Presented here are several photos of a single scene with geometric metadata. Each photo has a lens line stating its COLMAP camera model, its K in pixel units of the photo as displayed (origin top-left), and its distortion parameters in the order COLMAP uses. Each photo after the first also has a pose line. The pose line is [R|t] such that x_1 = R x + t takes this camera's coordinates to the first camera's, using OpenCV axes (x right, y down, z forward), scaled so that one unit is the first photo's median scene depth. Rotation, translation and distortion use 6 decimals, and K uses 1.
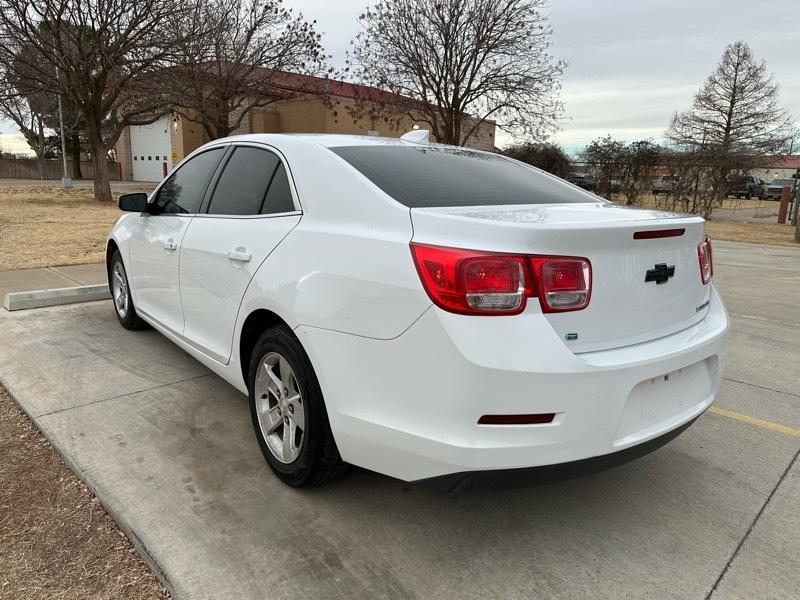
lens RADIAL K [[565.6, 0, 396.5], [0, 565.6, 304.2], [0, 0, 1]] dist [0.024784, -0.031661]
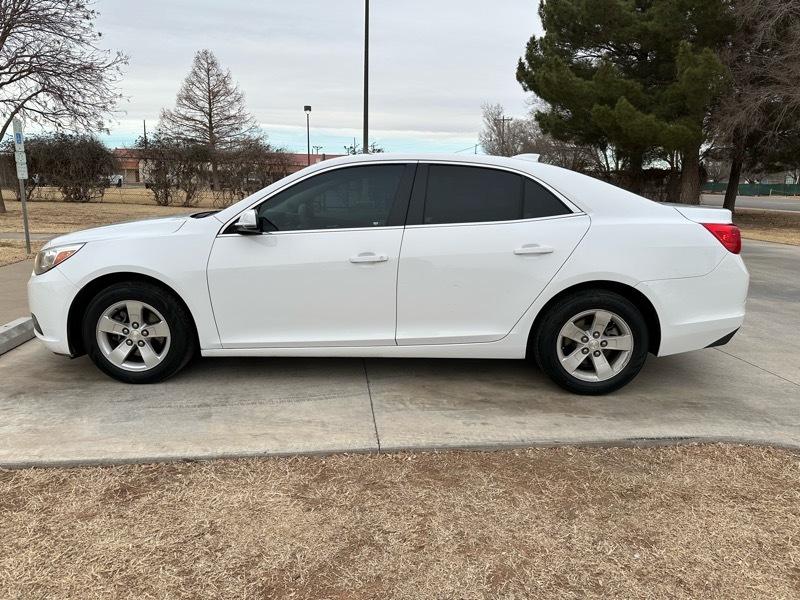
lens RADIAL K [[565.6, 0, 402.0], [0, 565.6, 302.8], [0, 0, 1]] dist [0.024784, -0.031661]
pose [[0.616933, -0.181396, 0.765826, -1.330143], [0.173239, 0.980509, 0.092688, -0.123598], [-0.767712, 0.075489, 0.636333, 0.352341]]
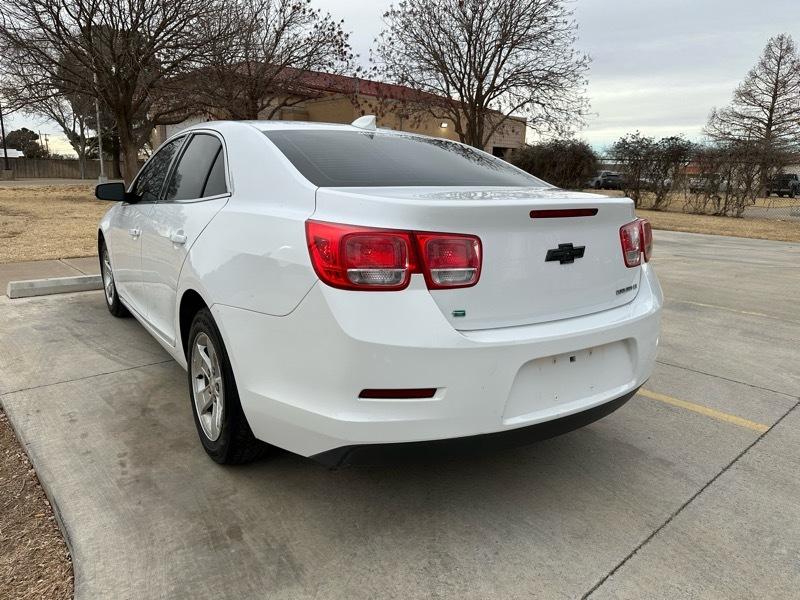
lens RADIAL K [[565.6, 0, 398.2], [0, 565.6, 303.4], [0, 0, 1]] dist [0.024784, -0.031661]
pose [[0.998283, 0.010316, -0.057657, 0.157911], [-0.010349, 0.999946, -0.000266, 0.024887], [0.057651, 0.000862, 0.998336, 0.000025]]
